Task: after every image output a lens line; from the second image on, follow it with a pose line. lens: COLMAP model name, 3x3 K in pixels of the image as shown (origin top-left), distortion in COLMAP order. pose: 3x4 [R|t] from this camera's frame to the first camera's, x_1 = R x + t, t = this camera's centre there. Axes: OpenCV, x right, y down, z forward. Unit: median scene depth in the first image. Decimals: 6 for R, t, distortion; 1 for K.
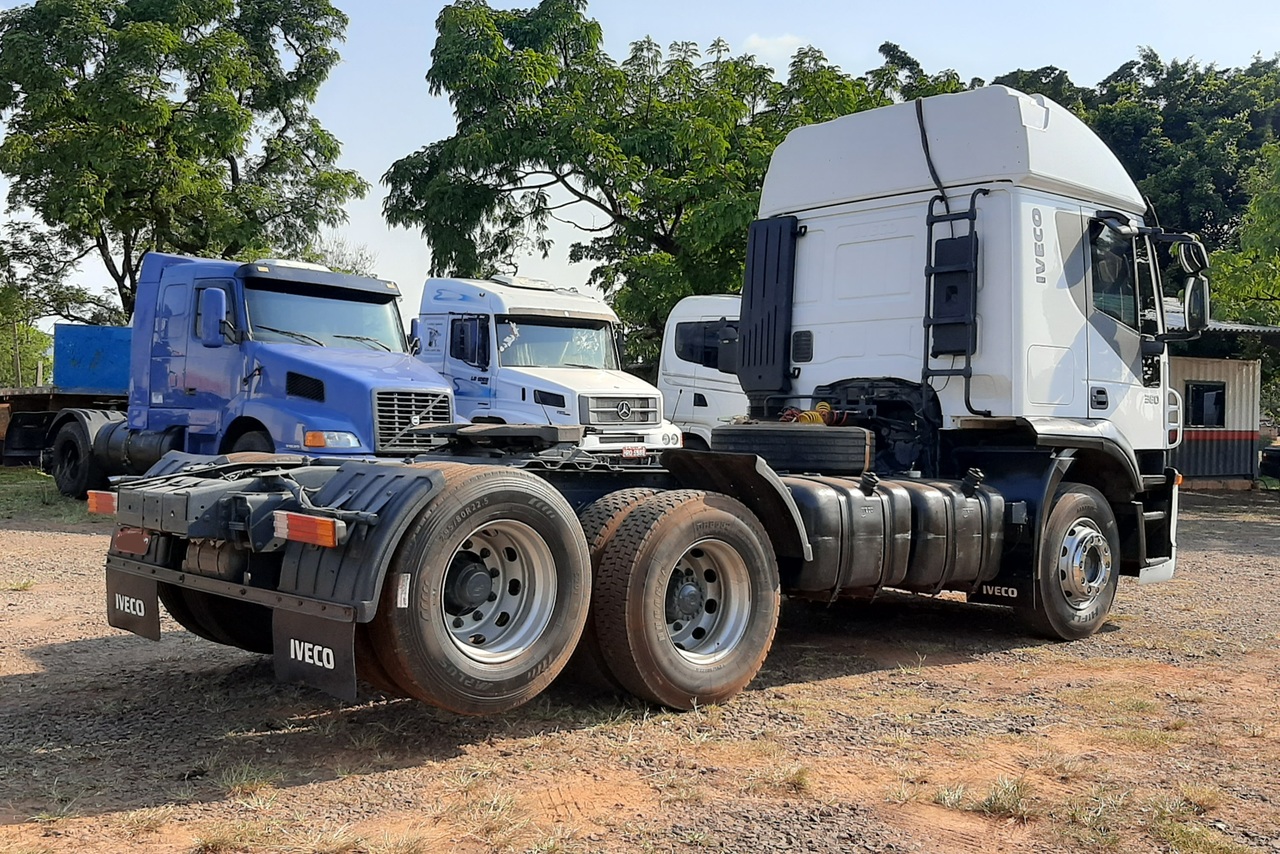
lens RADIAL K [[1364.3, 0, 645.9], [0, 1364.3, 418.6], [0, 0, 1]] dist [0.082118, 0.000000]
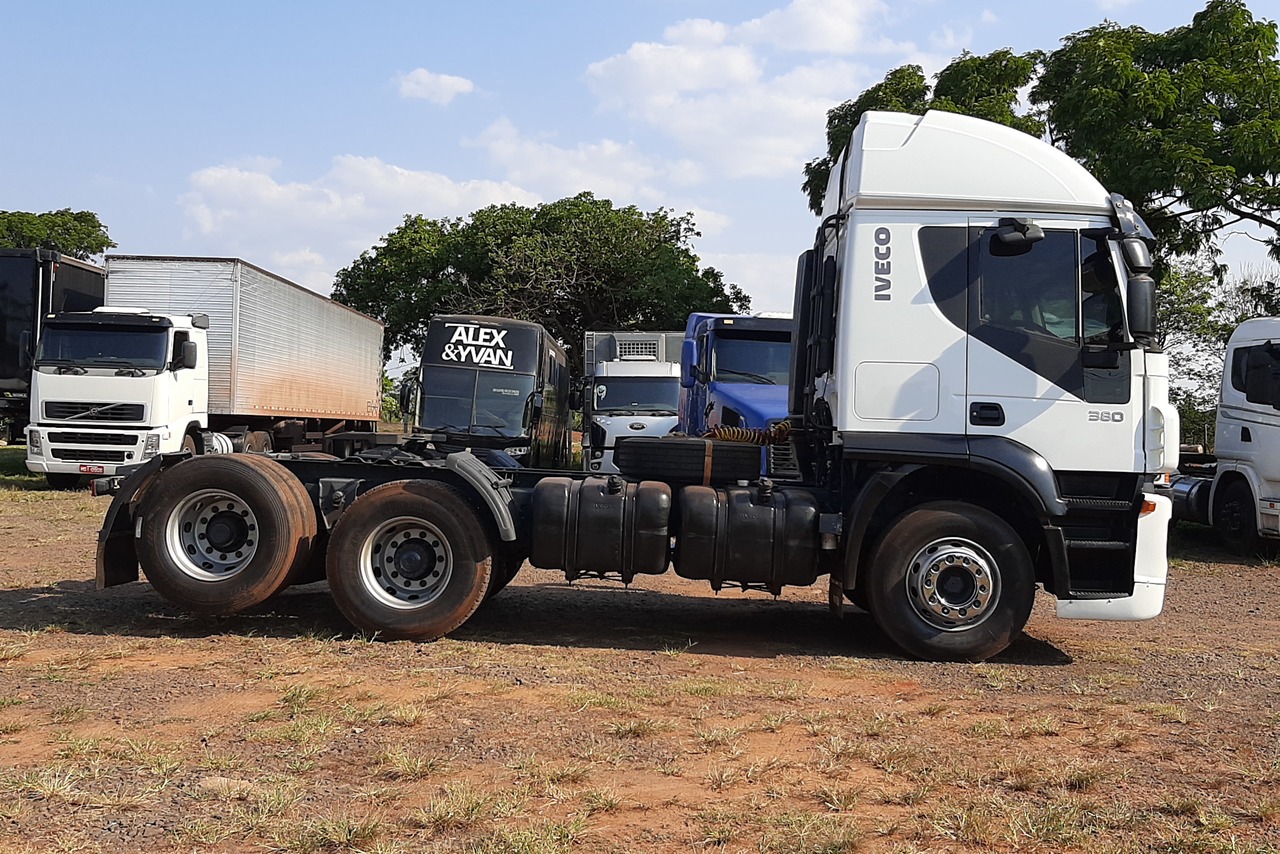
lens RADIAL K [[1364.3, 0, 634.4], [0, 1364.3, 431.1], [0, 0, 1]] dist [0.082118, 0.000000]
pose [[0.711727, -0.001416, -0.702454, 0.793110], [-0.017406, 0.999655, -0.019650, 0.019182], [0.702240, 0.026212, 0.711458, 0.140738]]
